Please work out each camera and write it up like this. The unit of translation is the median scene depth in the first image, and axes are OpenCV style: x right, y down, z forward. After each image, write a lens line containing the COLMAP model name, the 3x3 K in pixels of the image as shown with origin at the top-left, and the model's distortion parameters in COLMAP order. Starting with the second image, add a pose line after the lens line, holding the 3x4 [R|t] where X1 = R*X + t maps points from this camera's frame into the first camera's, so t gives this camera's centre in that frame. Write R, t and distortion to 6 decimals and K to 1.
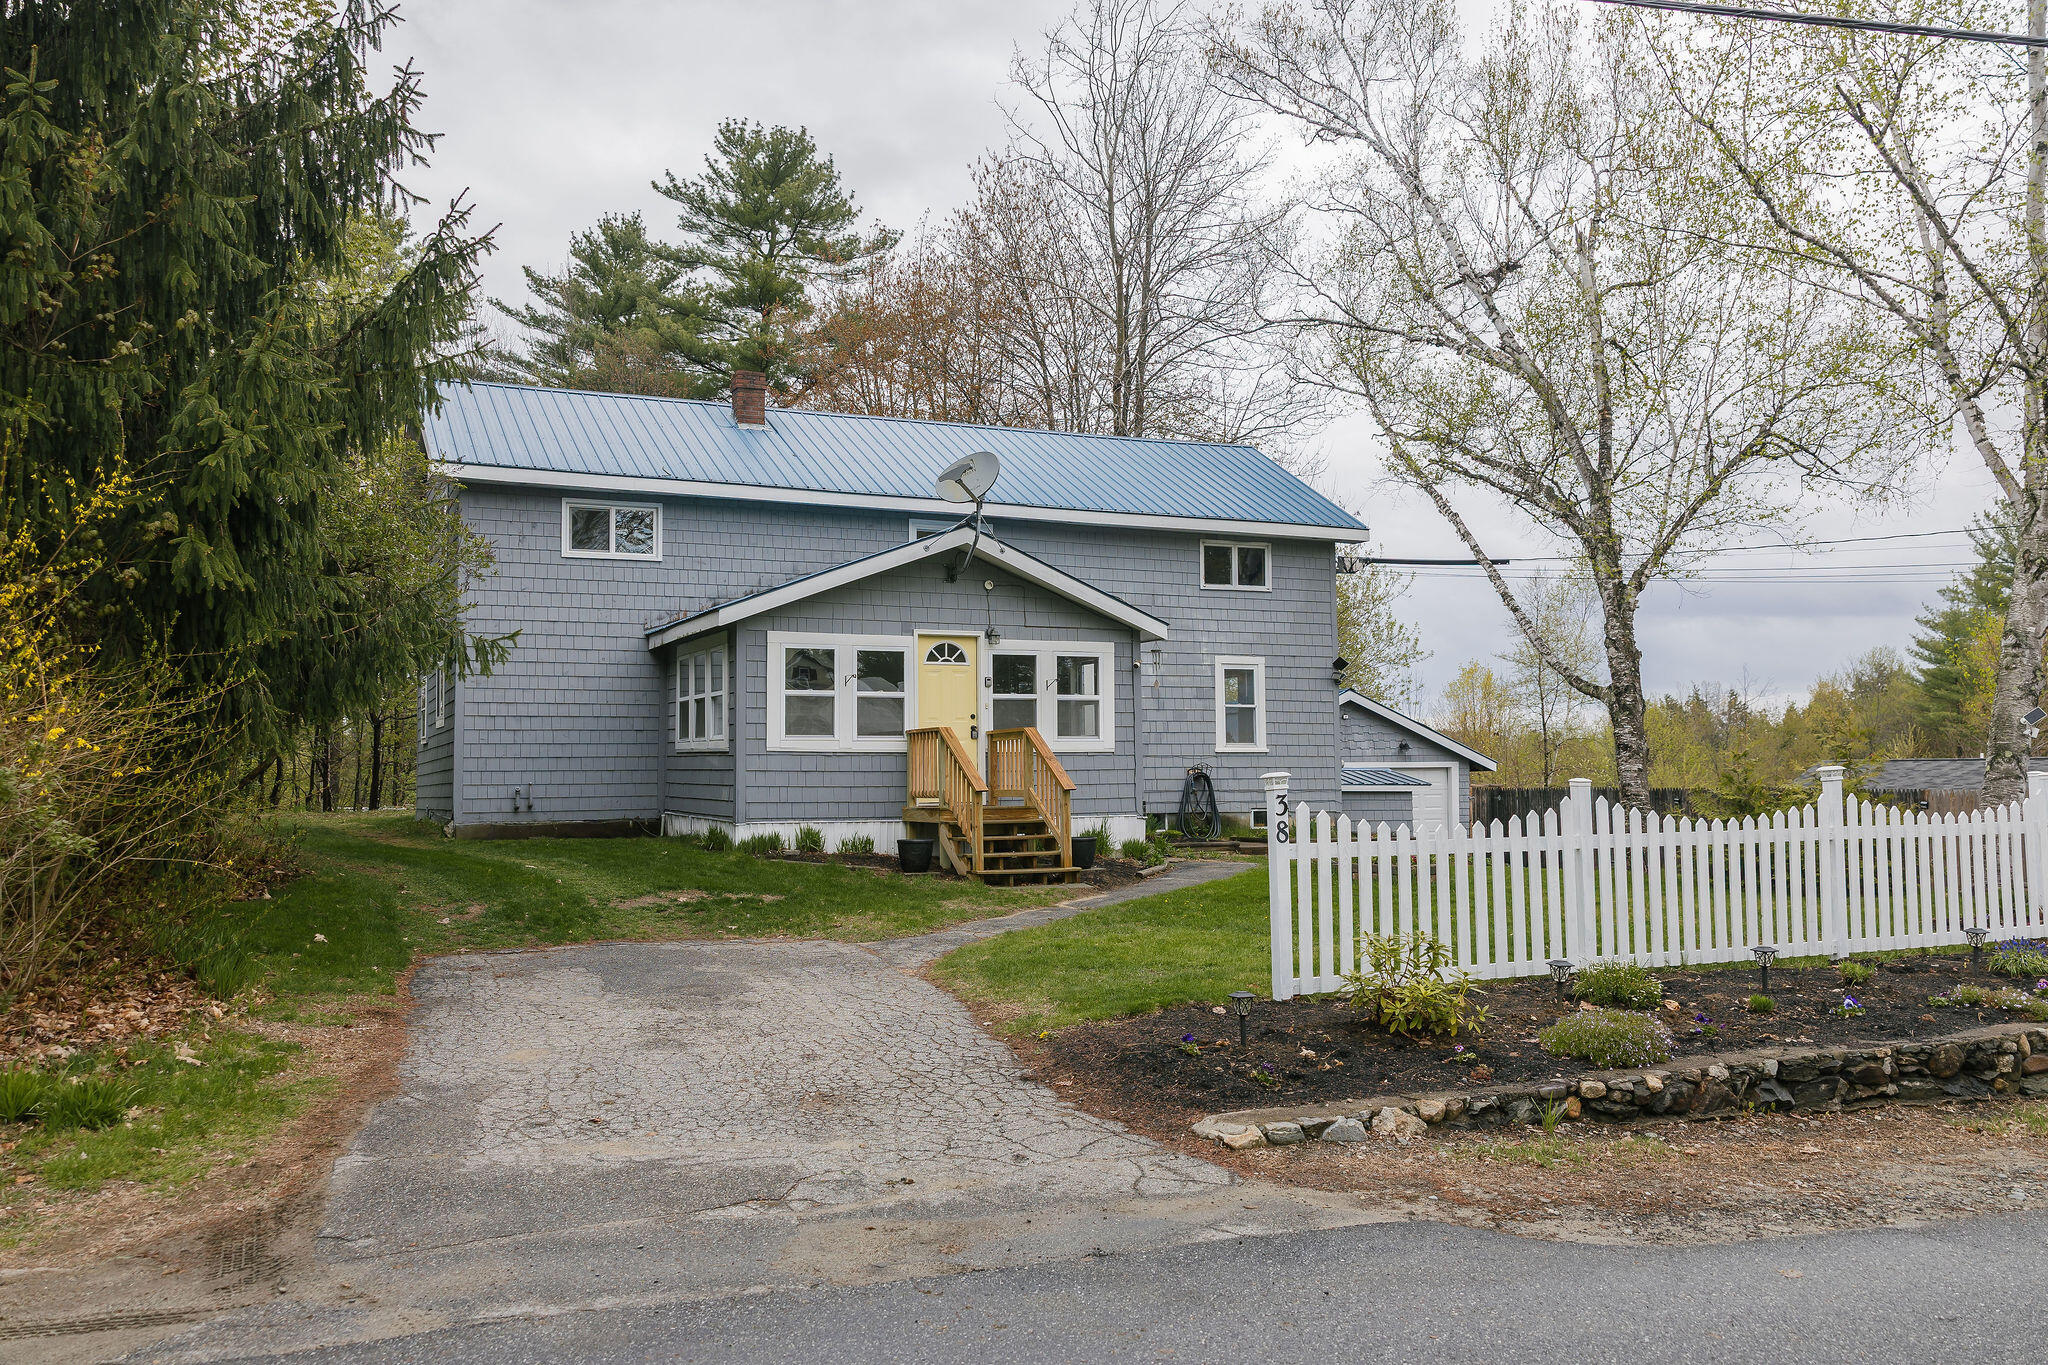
lens RADIAL K [[1608.1, 0, 1024.0], [0, 1608.1, 682.5], [0, 0, 1]] dist [0.000917, 0.002724]
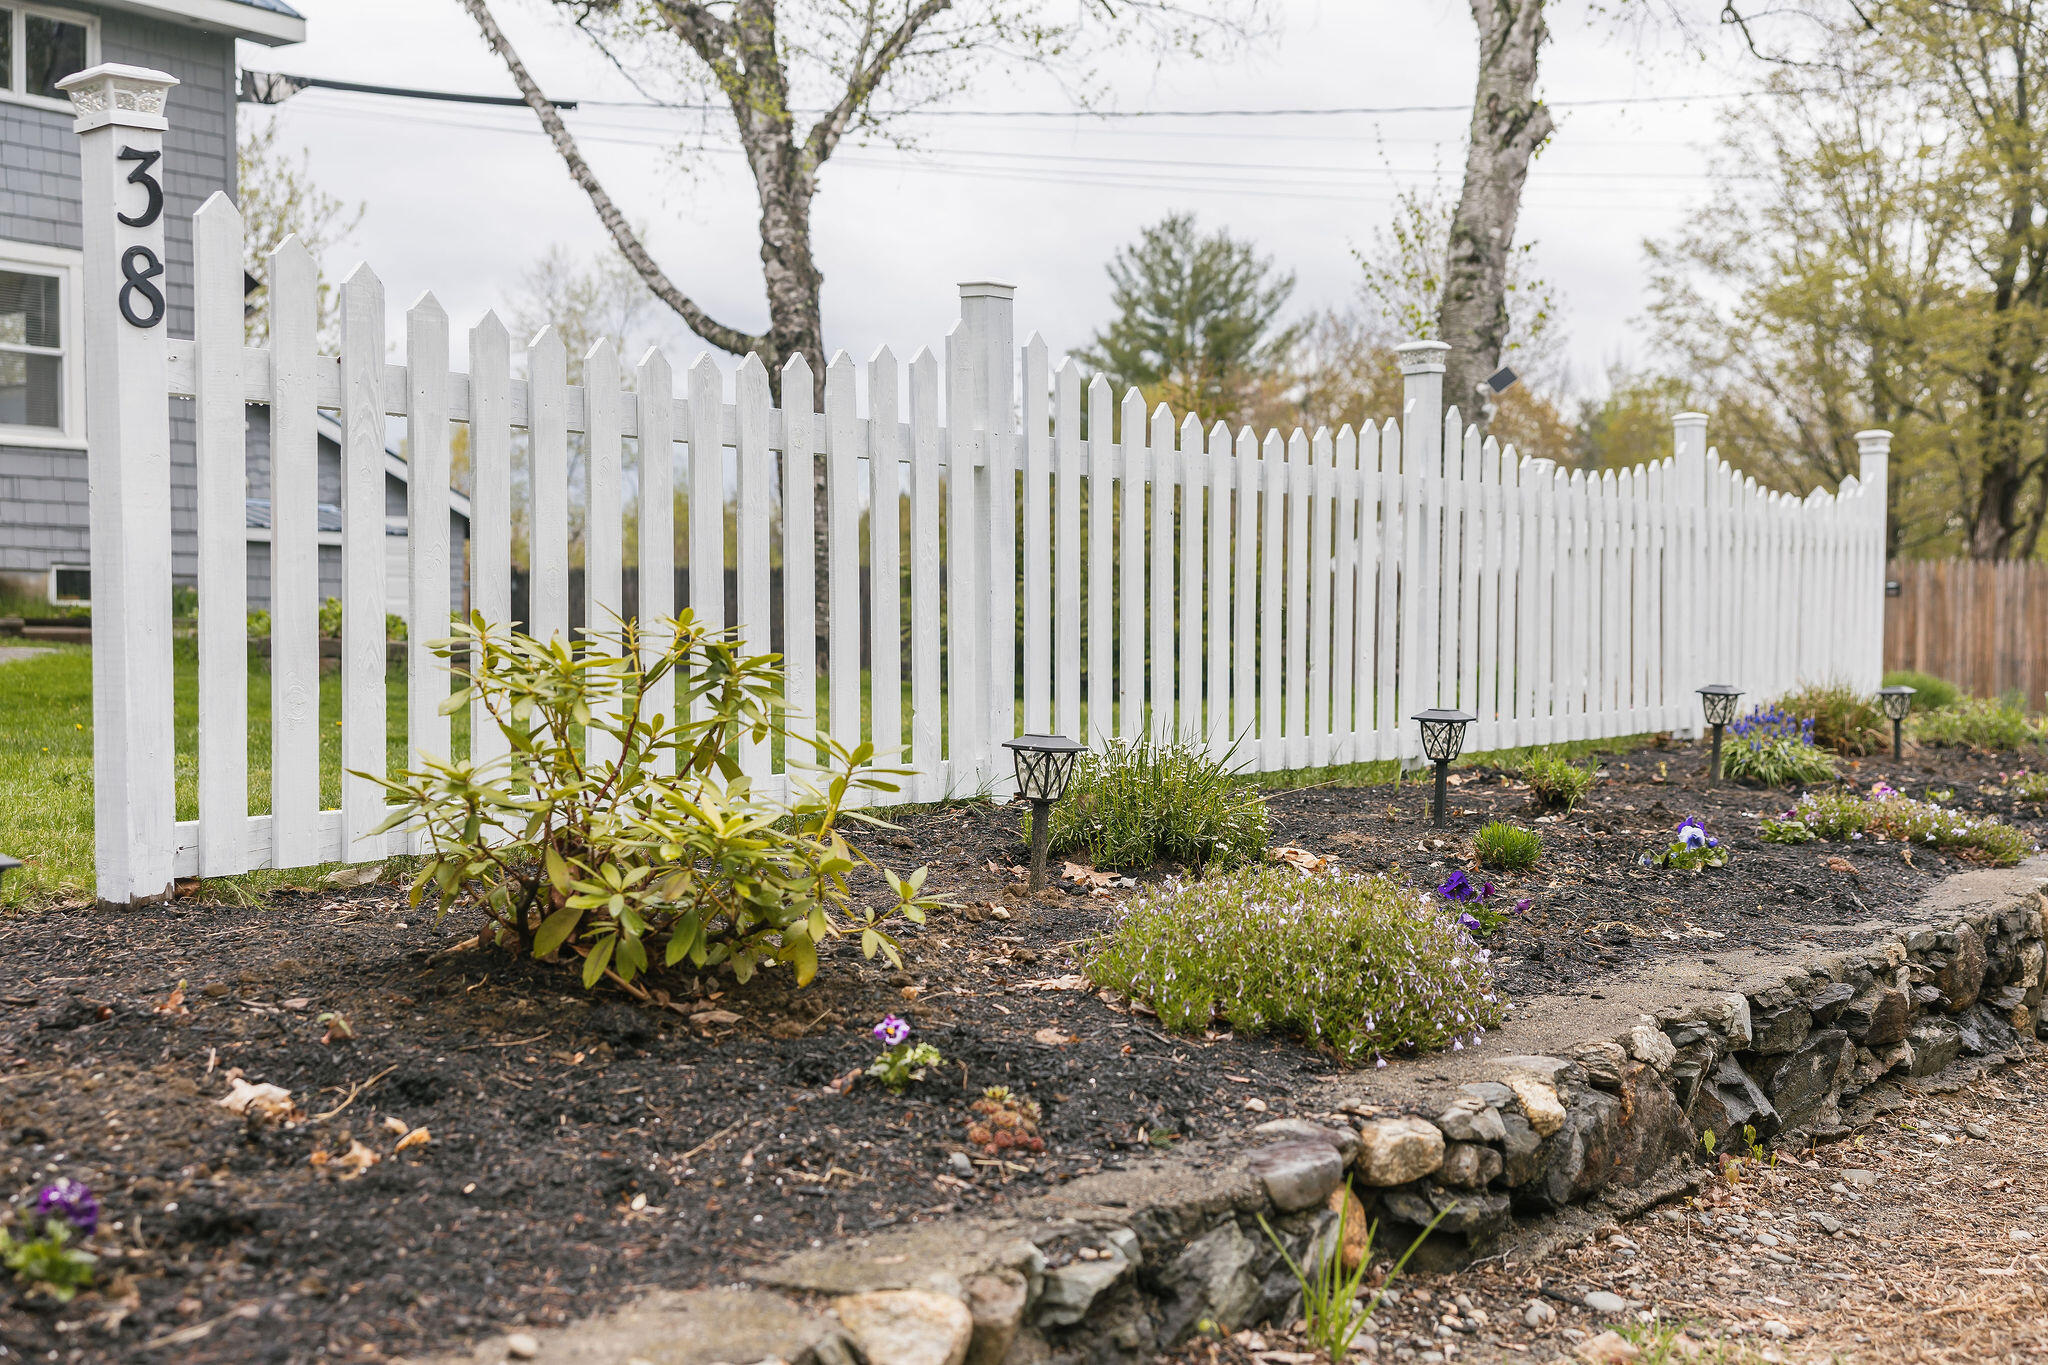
lens RADIAL K [[2405.2, 0, 1024.0], [0, 2405.2, 682.5], [0, 0, 1]] dist [0.019967, -0.011138]
pose [[0.867670, -0.001423, 0.497139, 0.045533], [-0.041436, 0.996309, 0.075170, 0.063894], [-0.495411, -0.085823, 0.864409, 0.296199]]
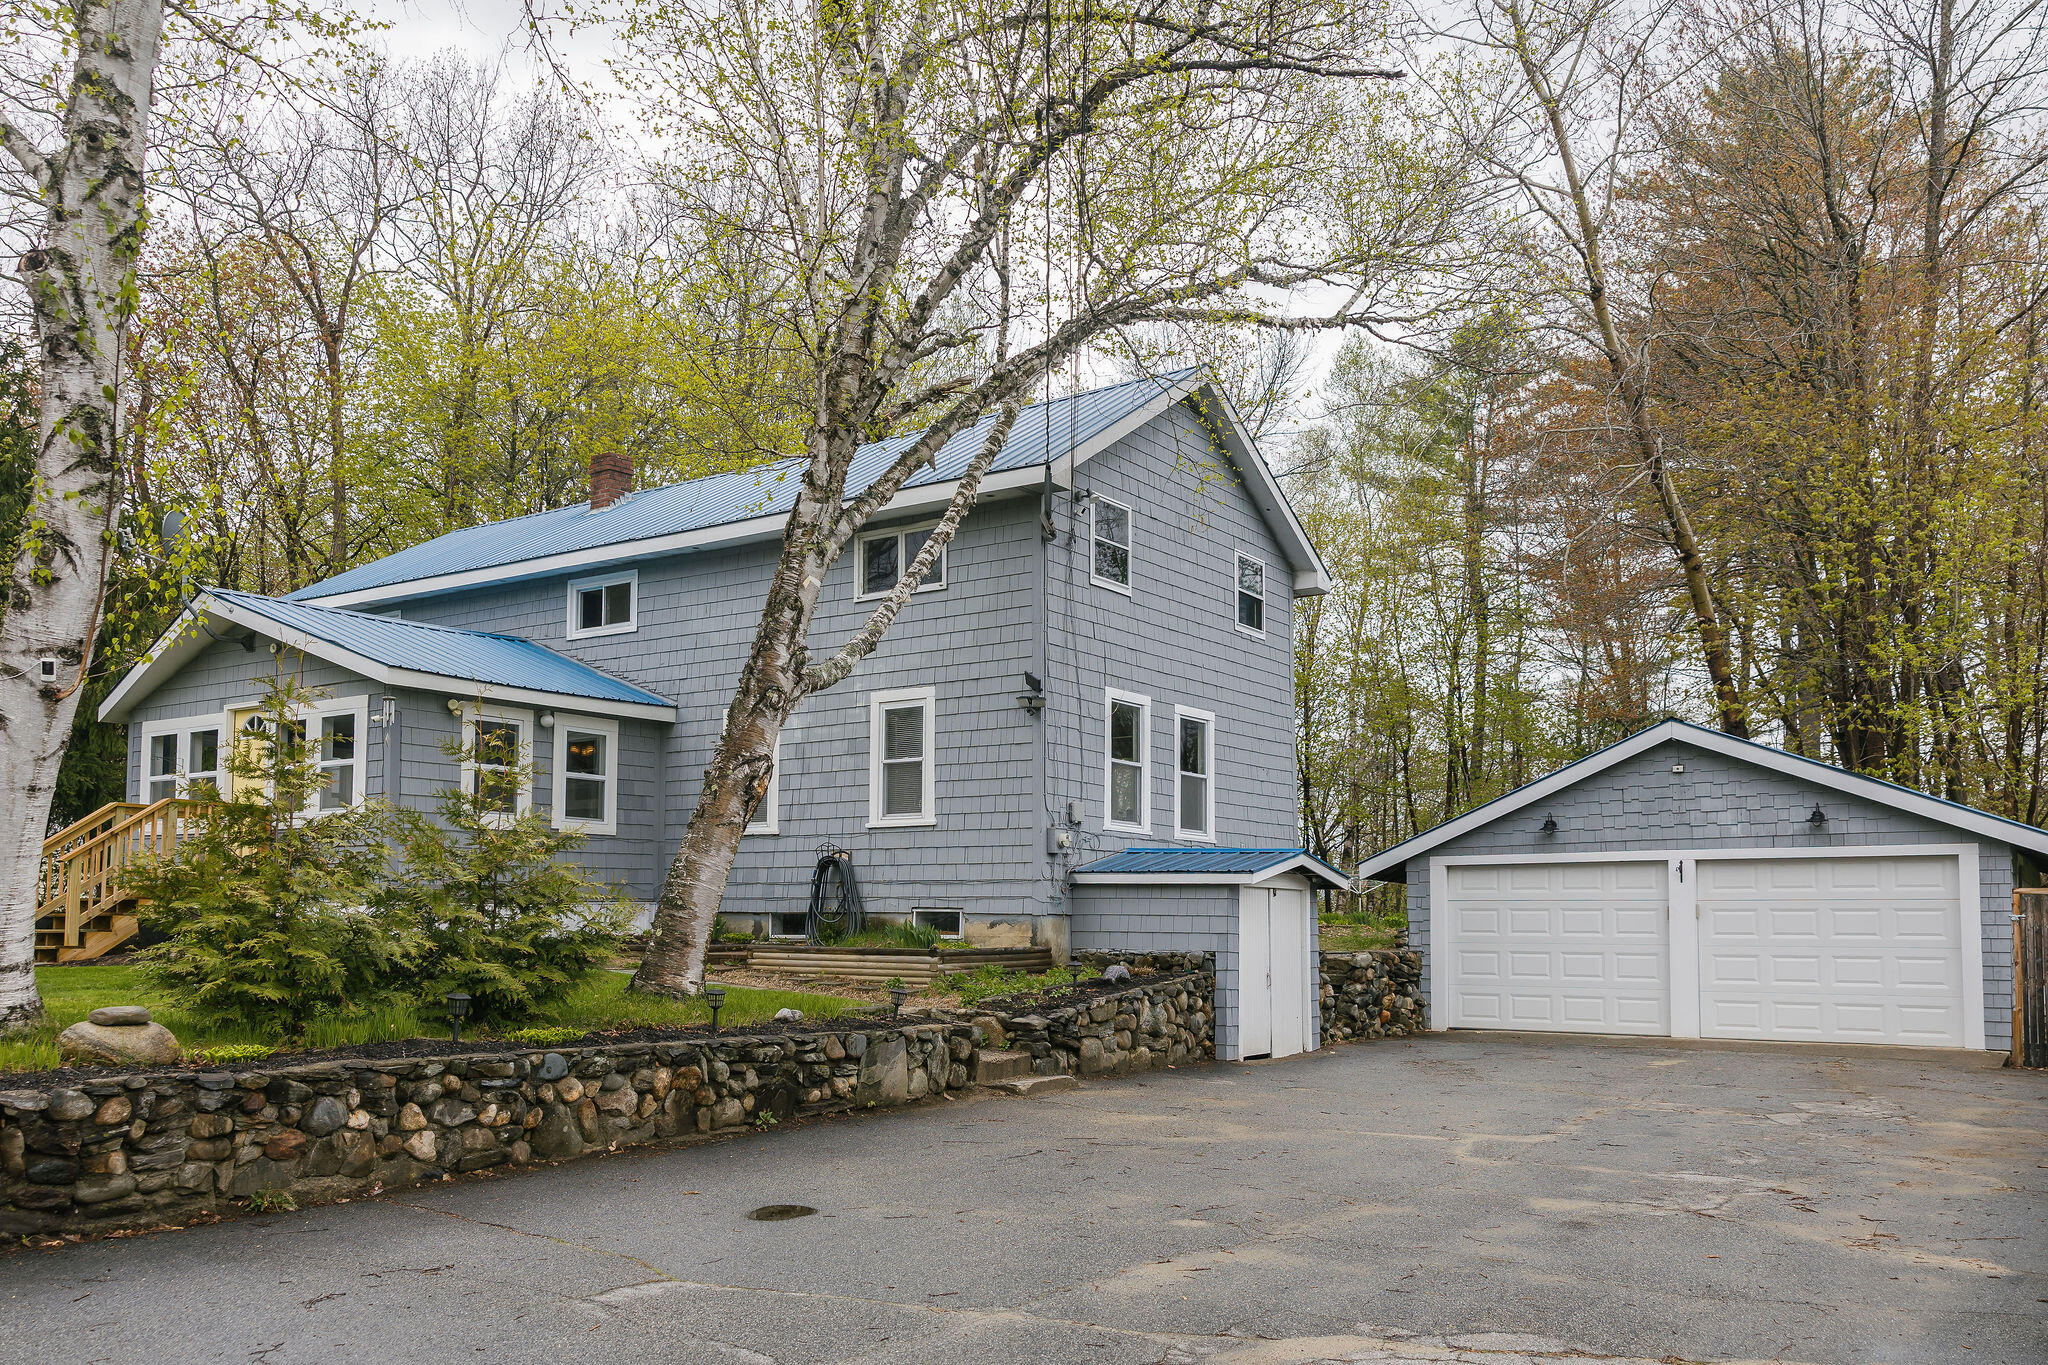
lens RADIAL K [[1613.6, 0, 1060.6], [0, 1613.6, 815.4], [0, 0, 1]] dist [0.014988, -0.001600]
pose [[0.505831, -0.052122, -0.861056, 1.032611], [0.038998, 0.998534, -0.037534, 0.090290], [0.861750, -0.014593, 0.507123, 0.946818]]
